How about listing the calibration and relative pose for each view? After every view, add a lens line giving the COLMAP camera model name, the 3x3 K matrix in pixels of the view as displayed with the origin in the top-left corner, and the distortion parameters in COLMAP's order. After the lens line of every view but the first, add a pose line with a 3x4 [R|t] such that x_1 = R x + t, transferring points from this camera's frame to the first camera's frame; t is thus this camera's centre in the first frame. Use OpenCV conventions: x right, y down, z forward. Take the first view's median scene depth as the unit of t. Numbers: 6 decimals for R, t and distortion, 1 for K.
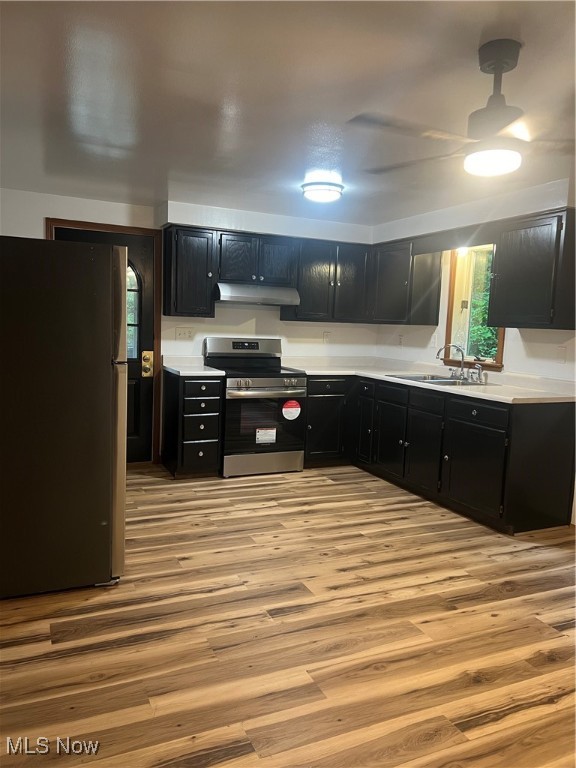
lens RADIAL K [[577.3, 0, 288.0], [0, 577.3, 384.0], [0, 0, 1]] dist [0.084049, -0.118345]
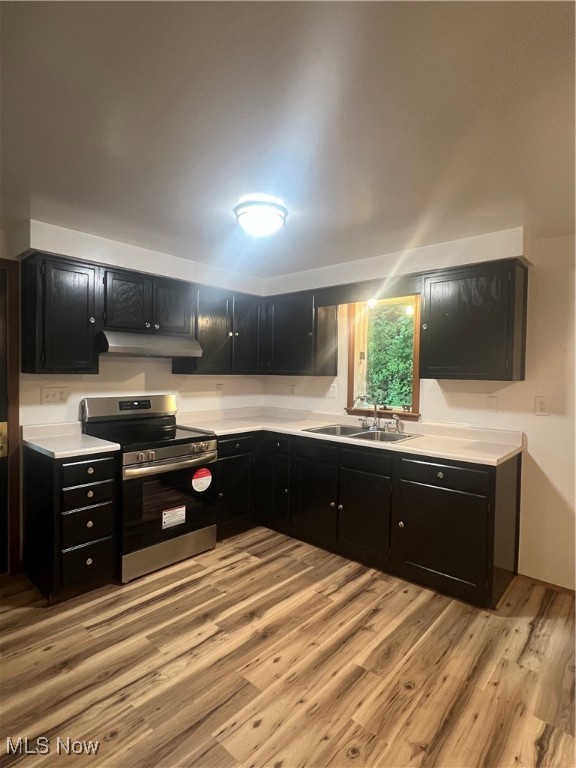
lens RADIAL K [[399.5, 0, 287.1], [0, 399.5, 380.6], [0, 0, 1]] dist [-0.003000, 0.001057]
pose [[0.917349, -0.033318, 0.396686, -0.122717], [0.061587, 0.996372, -0.058736, -0.066342], [-0.393290, 0.078312, 0.916073, 0.457374]]
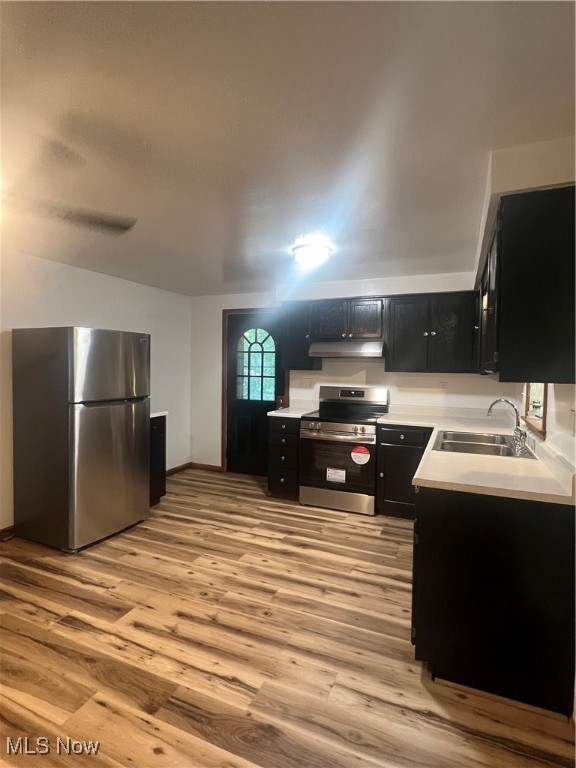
lens RADIAL K [[399.5, 0, 287.1], [0, 399.5, 380.6], [0, 0, 1]] dist [-0.003000, 0.001057]
pose [[0.668548, -0.000467, -0.743669, 0.530141], [-0.068080, 0.995762, -0.061828, -0.042101], [0.740546, 0.091964, 0.665683, 0.453673]]
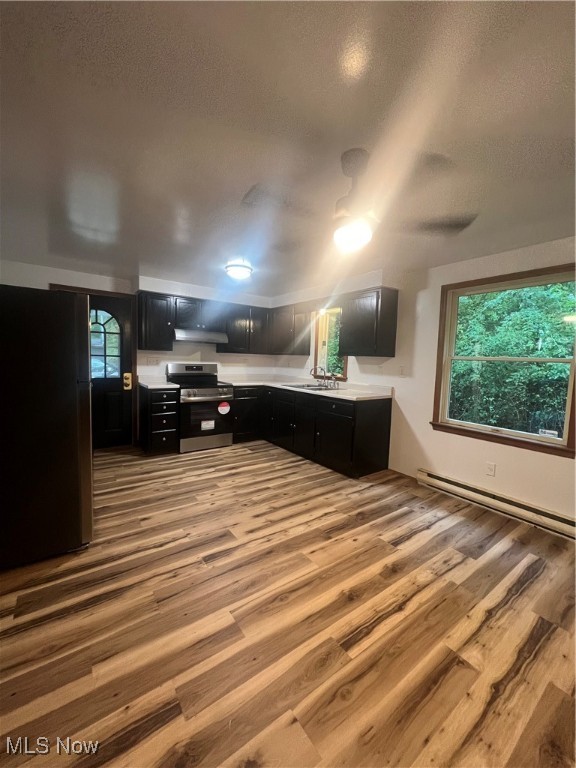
lens RADIAL K [[307.7, 0, 287.6], [0, 307.7, 382.0], [0, 0, 1]] dist [0.000224, 0.000012]
pose [[0.981170, -0.022176, 0.191869, 0.019338], [0.026521, 0.999446, -0.020106, -0.006276], [-0.191317, 0.024816, 0.981215, 0.140333]]
